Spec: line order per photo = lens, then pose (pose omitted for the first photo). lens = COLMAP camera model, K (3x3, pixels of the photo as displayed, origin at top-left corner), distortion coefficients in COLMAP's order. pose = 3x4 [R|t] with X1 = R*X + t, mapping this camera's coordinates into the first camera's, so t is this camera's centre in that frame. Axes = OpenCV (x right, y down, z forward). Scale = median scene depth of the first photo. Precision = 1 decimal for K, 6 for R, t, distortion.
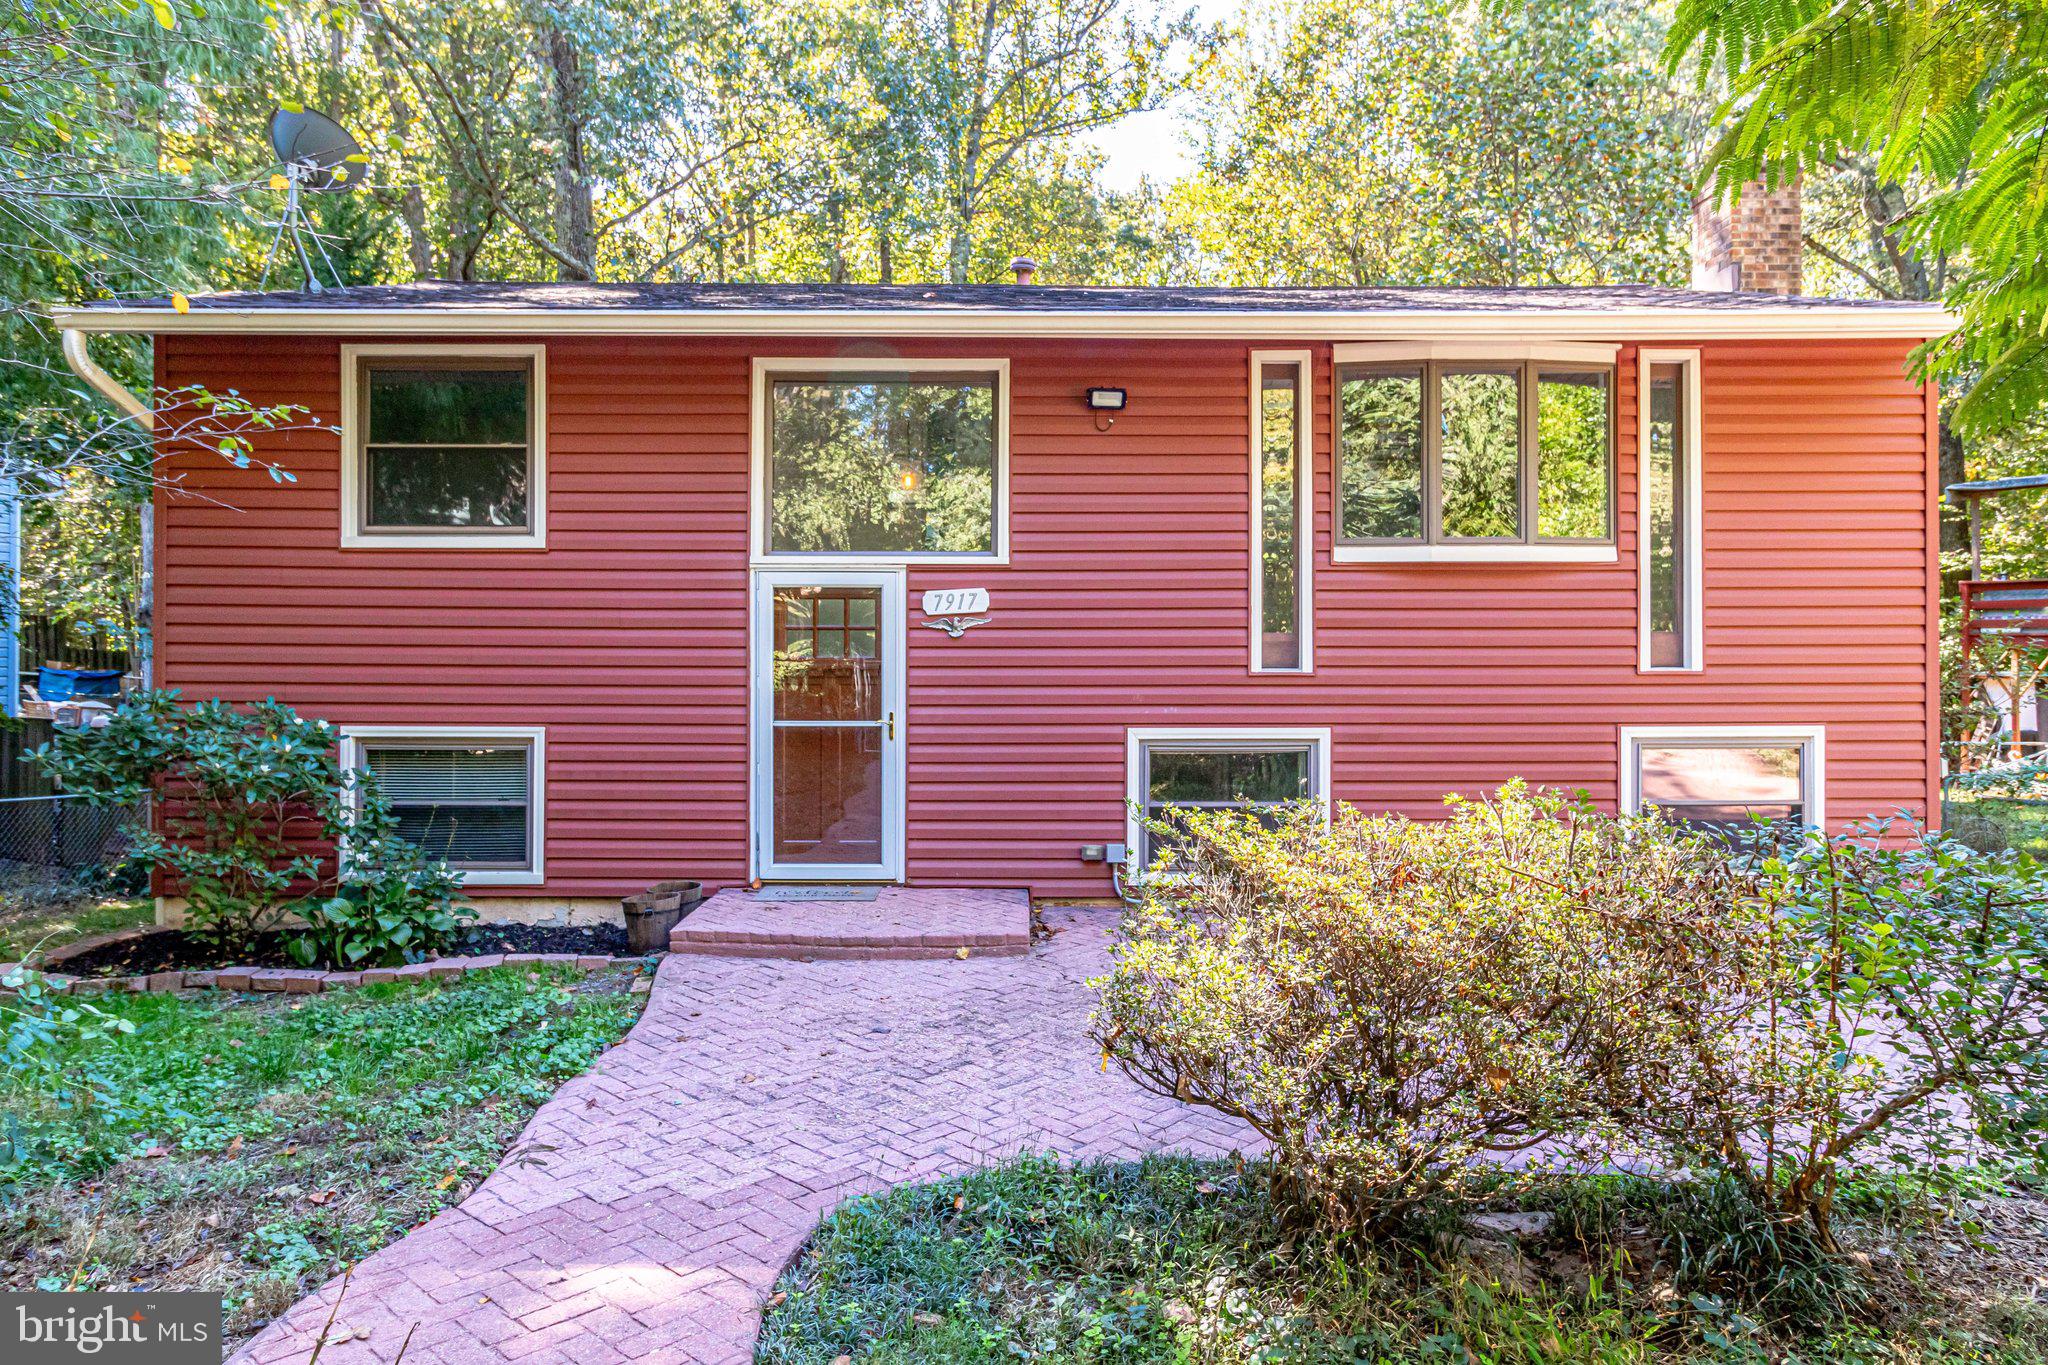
lens RADIAL K [[1288.6, 0, 1032.2], [0, 1288.6, 675.0], [0, 0, 1]] dist [0.004340, -0.000685]
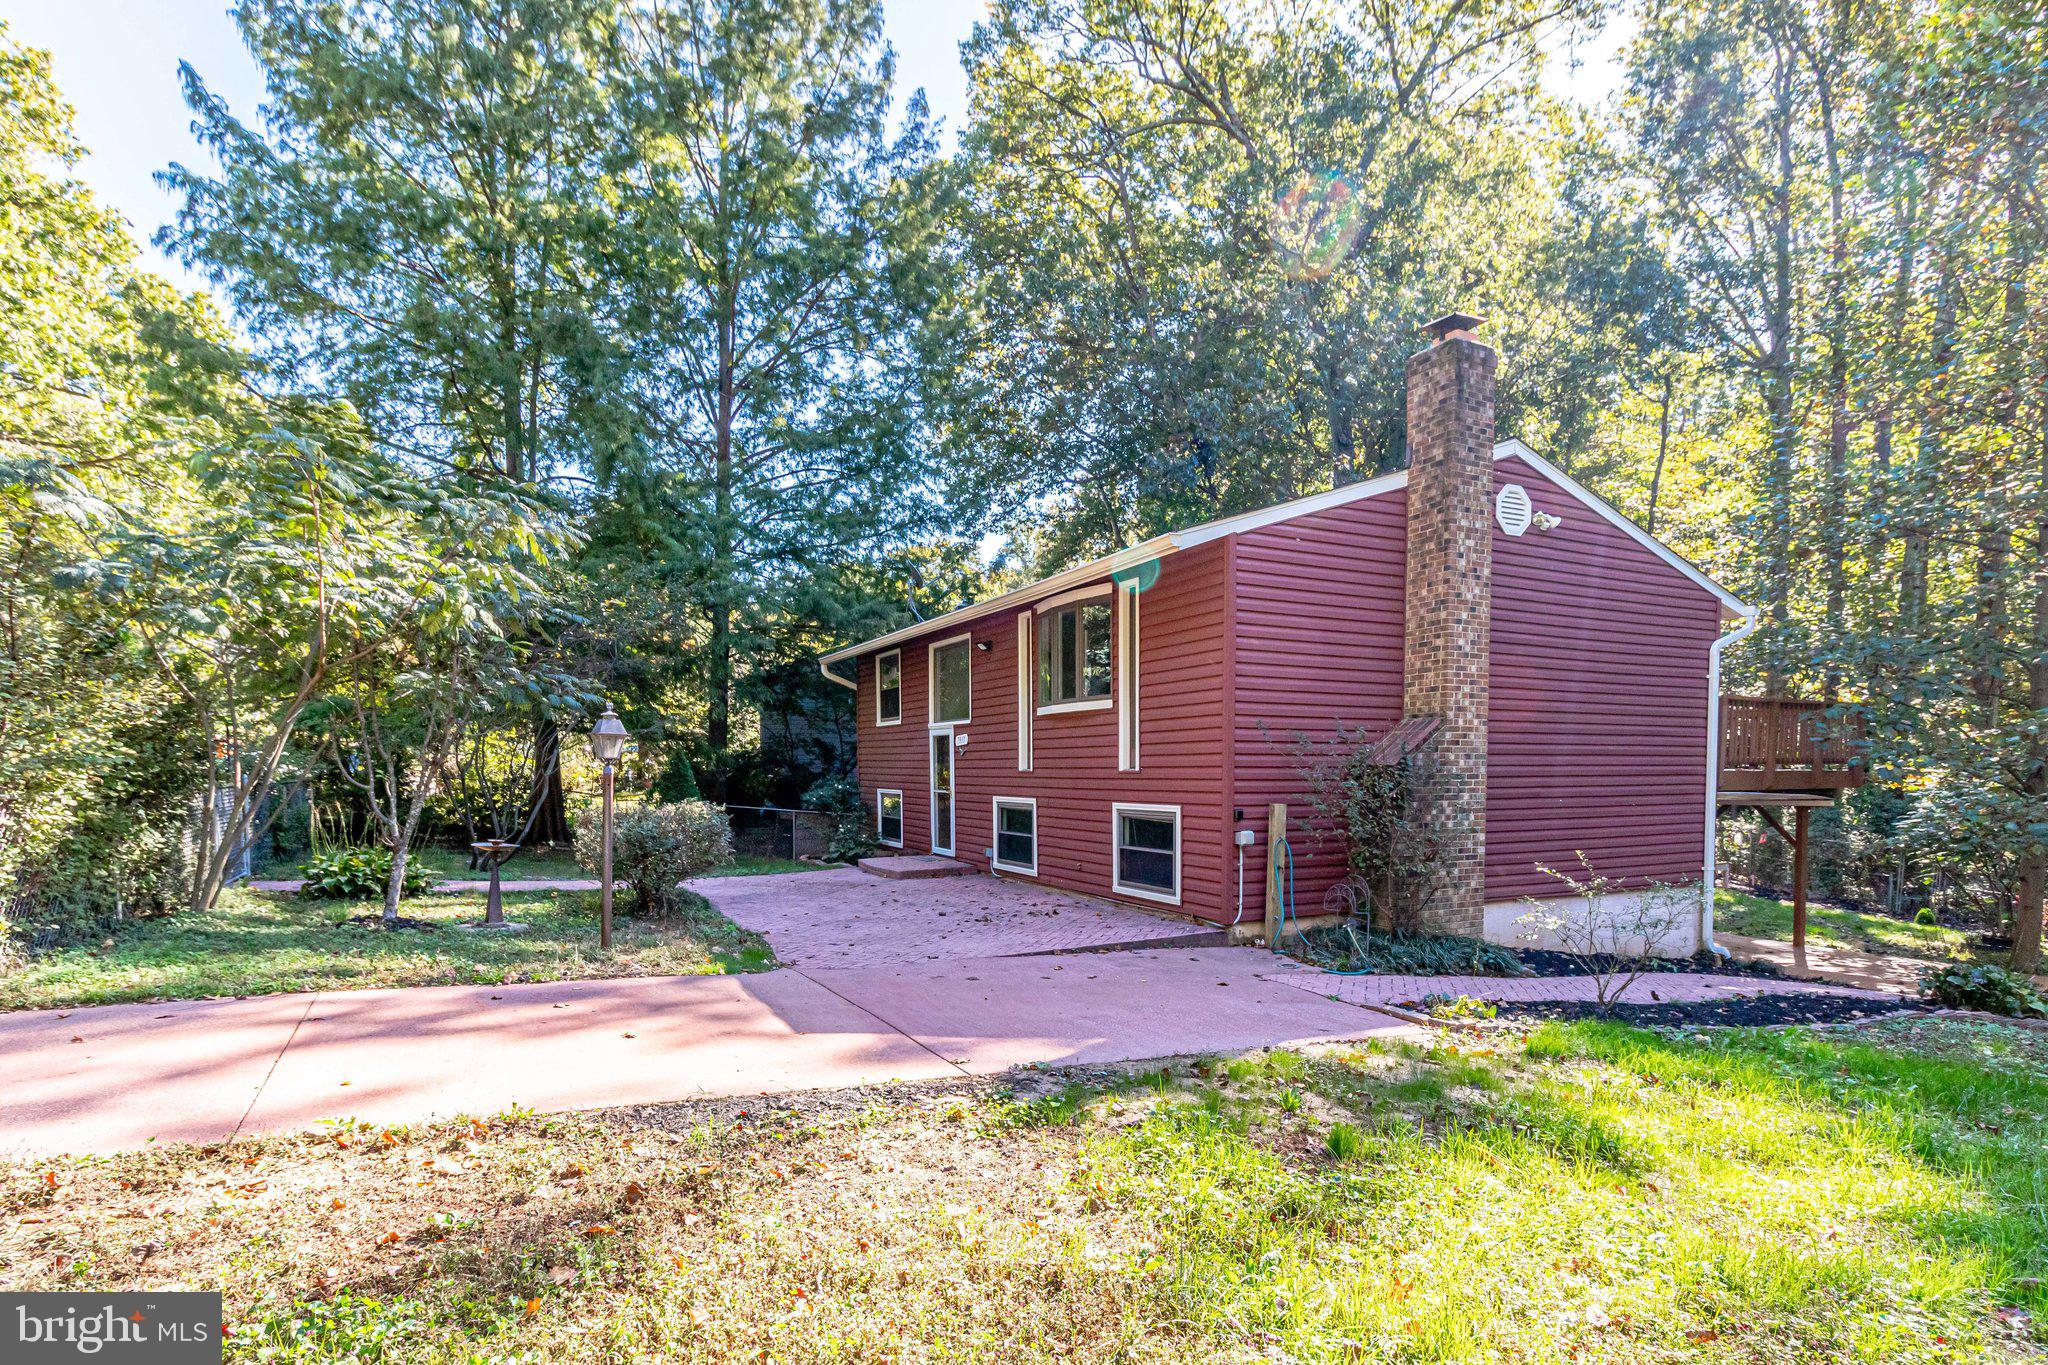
lens RADIAL K [[1026.6, 0, 1031.7], [0, 1026.6, 803.8], [0, 0, 1]] dist [0.013394, 0.000254]
pose [[0.440367, 0.030668, -0.897294, 1.661969], [-0.014275, 0.999529, 0.027157, 0.005792], [0.897704, 0.000850, 0.440598, 0.292546]]
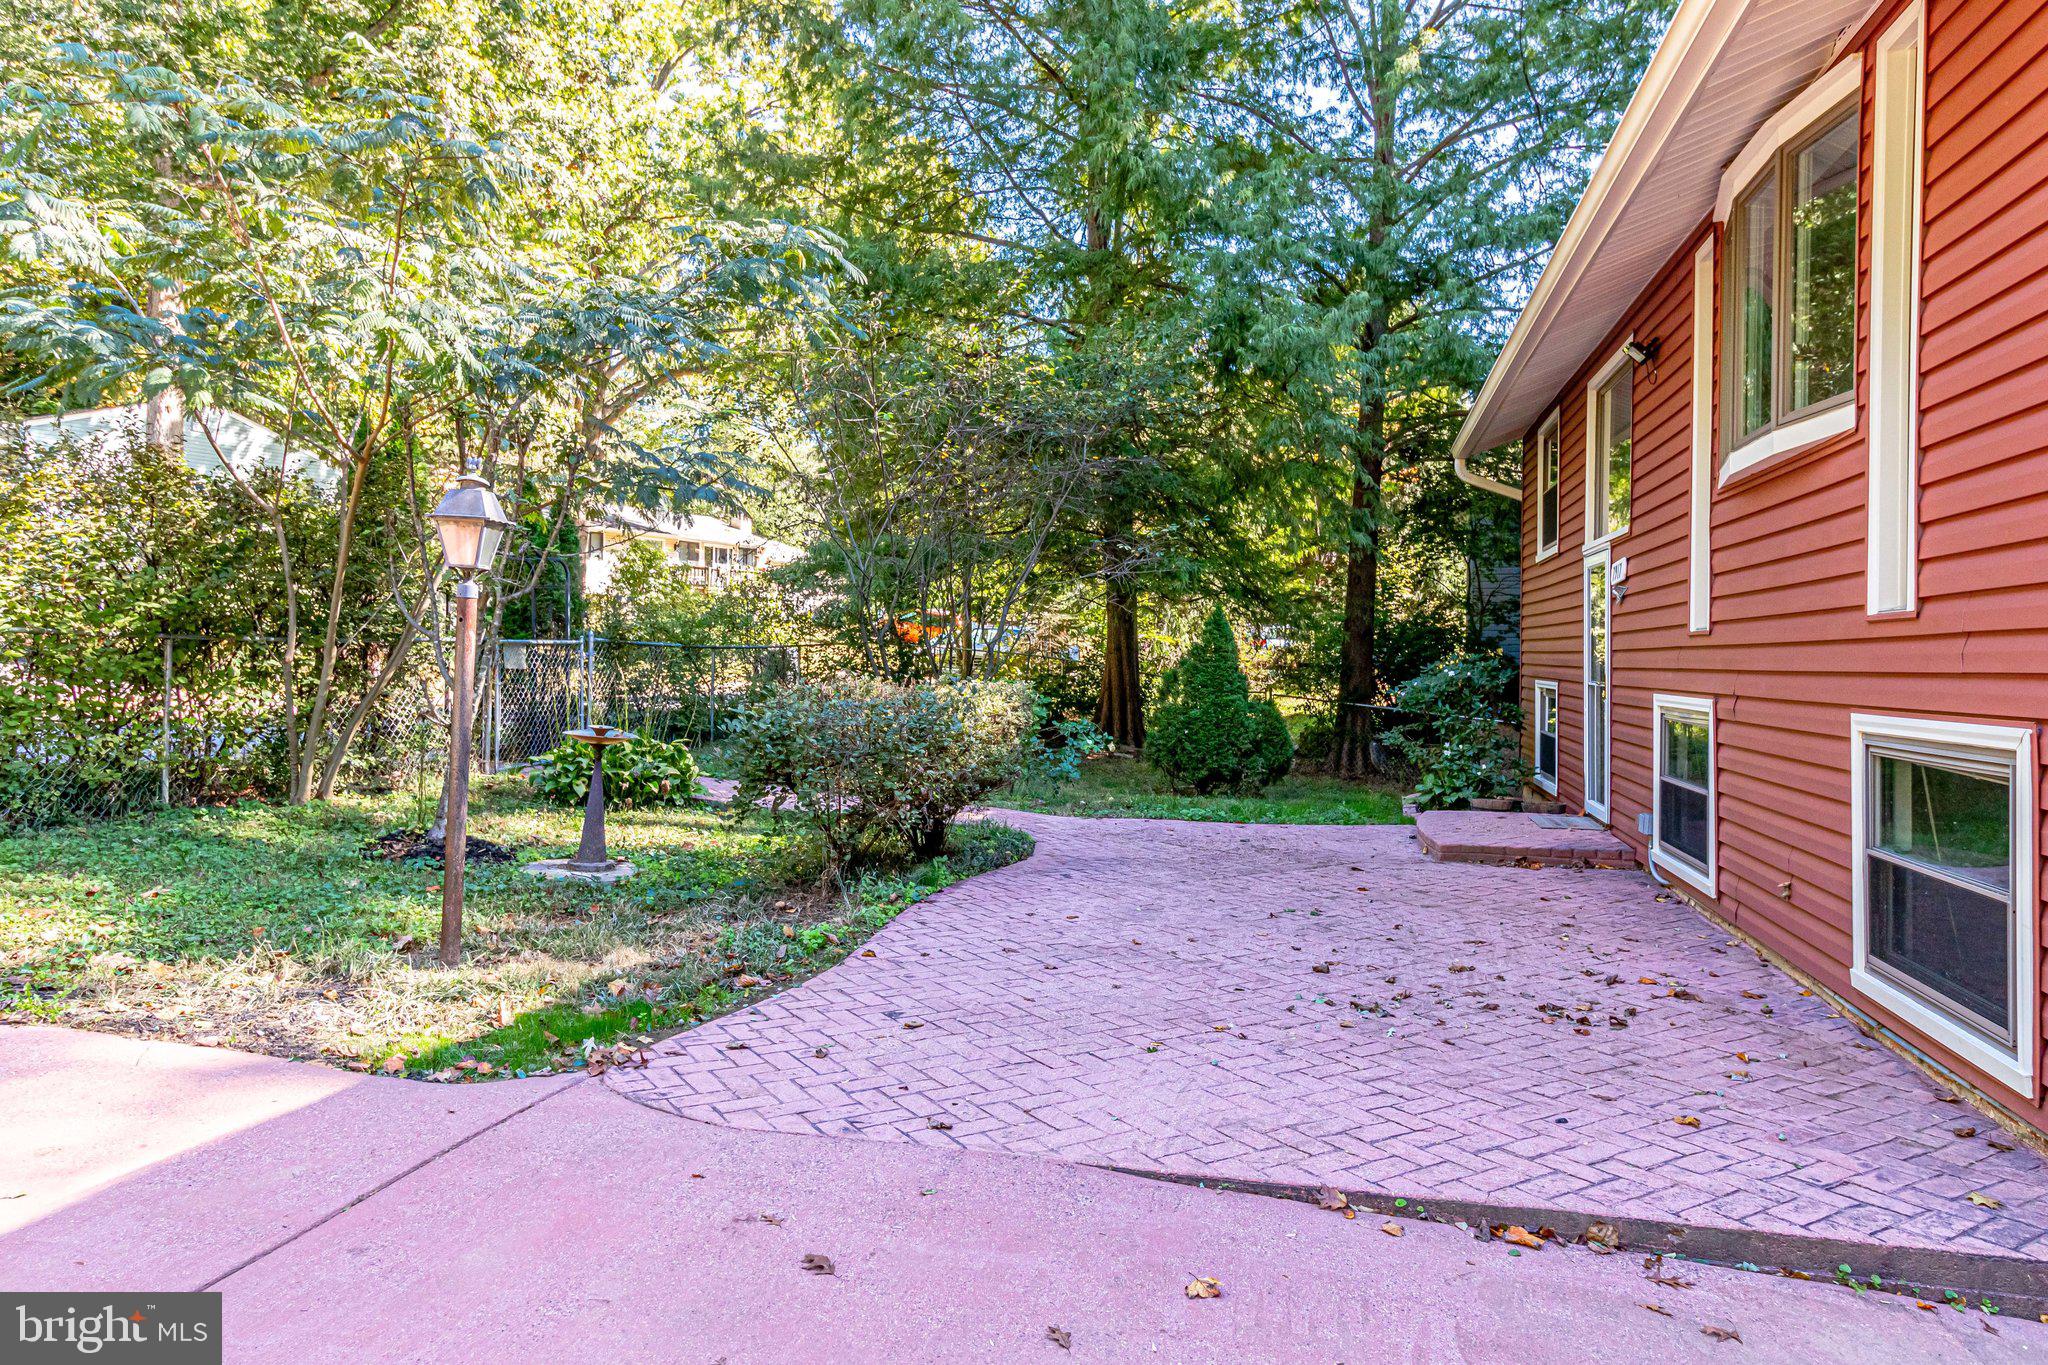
lens RADIAL K [[1319.6, 0, 1021.9], [0, 1319.6, 632.5], [0, 0, 1]] dist [0.022337, -0.000234]
pose [[-0.255593, -0.021839, -0.966538, 1.130061], [-0.036055, 0.999265, -0.013044, 0.025822], [0.966112, 0.031515, -0.256193, 0.800005]]
